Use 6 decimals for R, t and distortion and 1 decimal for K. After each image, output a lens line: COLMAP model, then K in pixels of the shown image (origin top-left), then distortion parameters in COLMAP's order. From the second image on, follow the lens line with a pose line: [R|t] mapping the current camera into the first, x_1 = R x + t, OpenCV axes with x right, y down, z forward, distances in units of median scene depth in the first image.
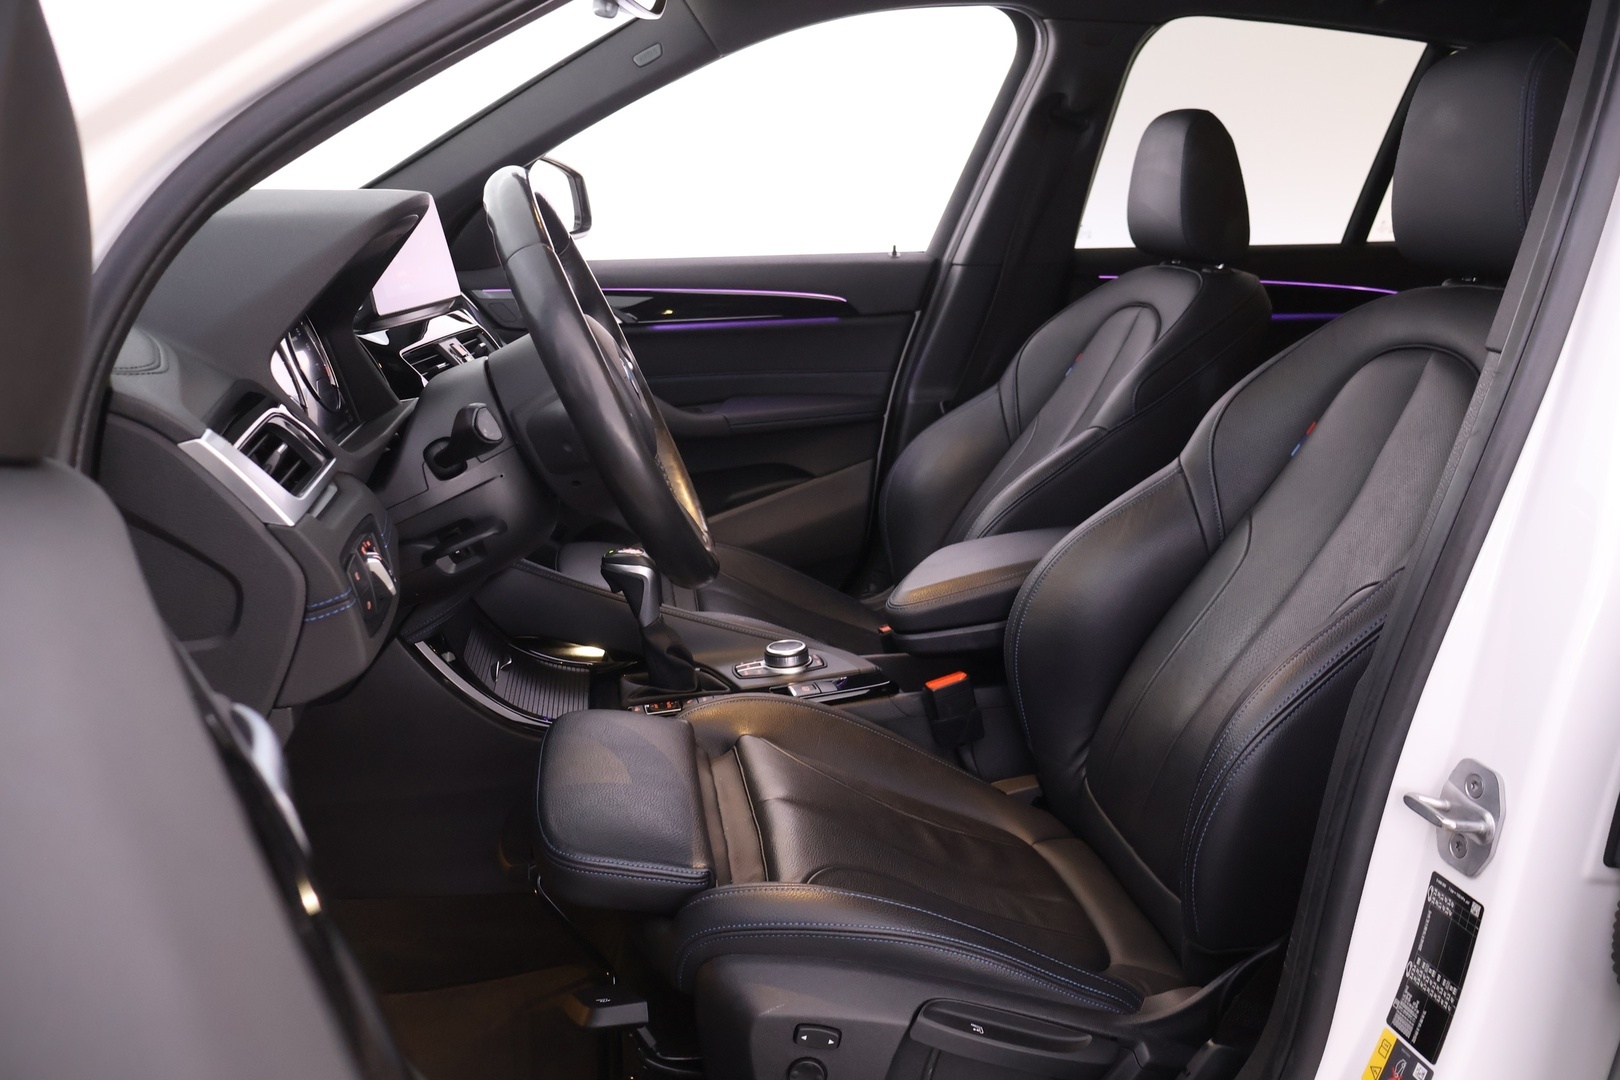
lens RADIAL K [[1406.2, 0, 818.2], [0, 1406.2, 542.9], [0, 0, 1]] dist [-0.002716, 0.010499]
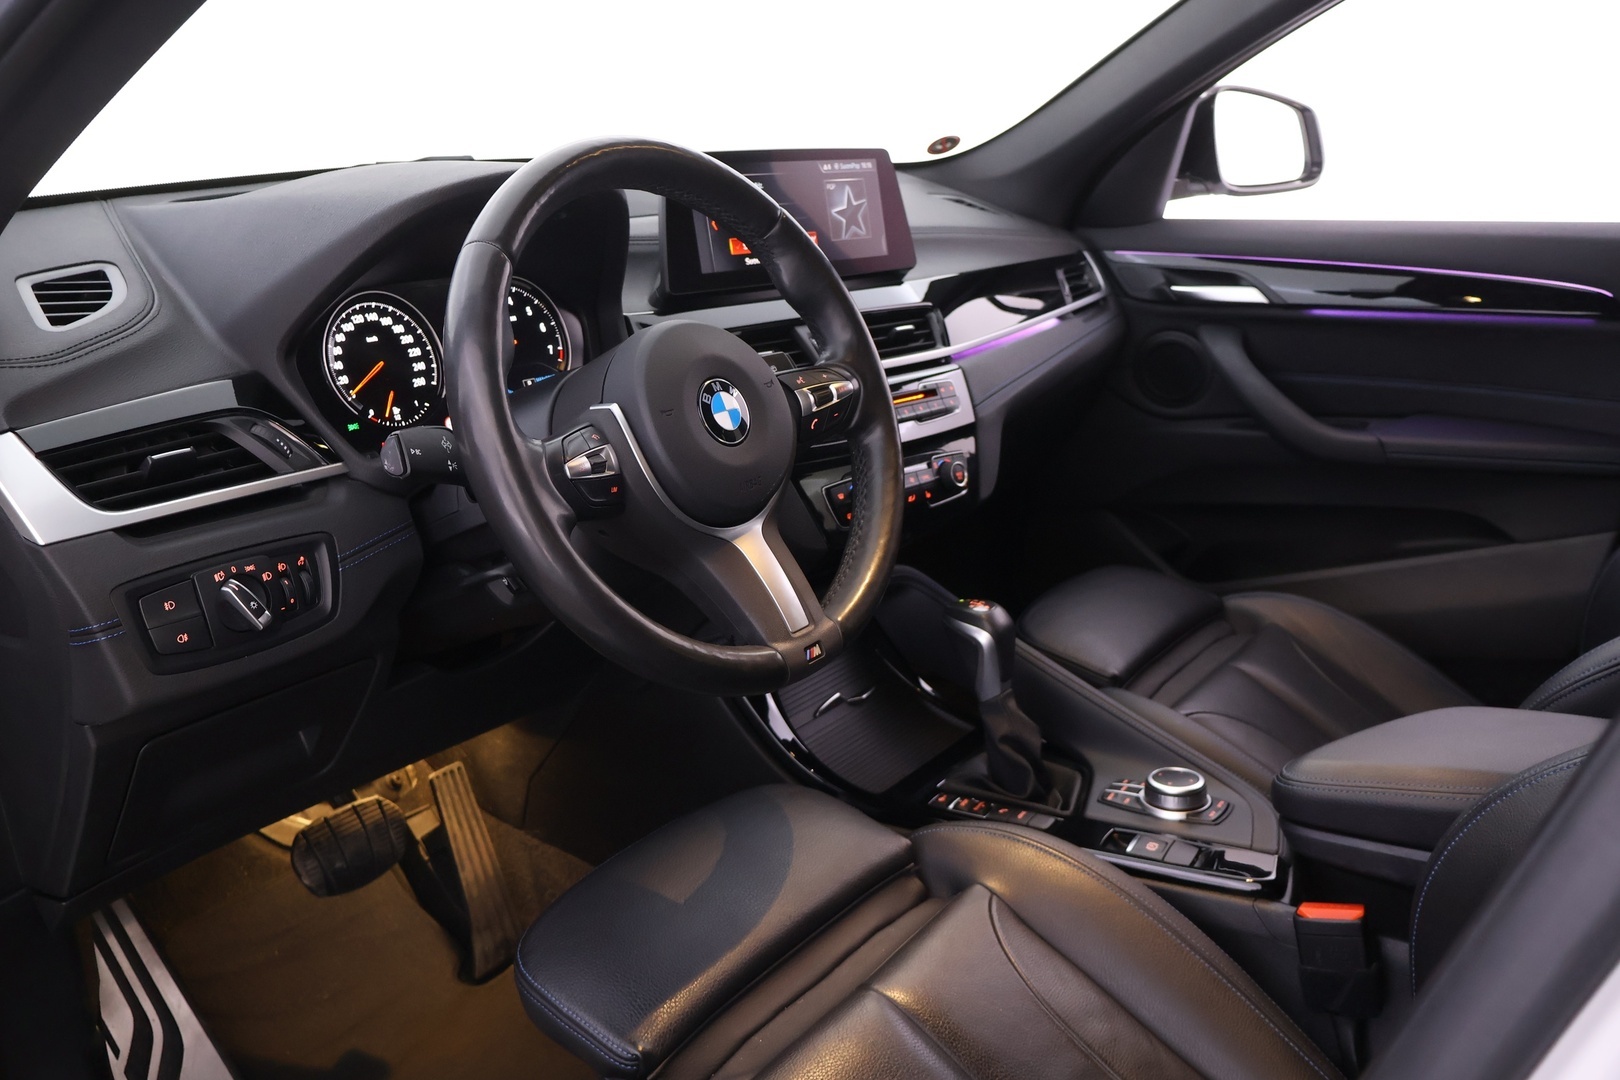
lens RADIAL K [[1406.2, 0, 810.6], [0, 1406.2, 543.5], [0, 0, 1]] dist [-0.002716, 0.010499]
pose [[0.710160, 0.195994, -0.676209, 0.233933], [-0.158100, 0.980335, 0.118105, -0.077010], [0.686059, 0.023035, 0.727181, 0.257433]]
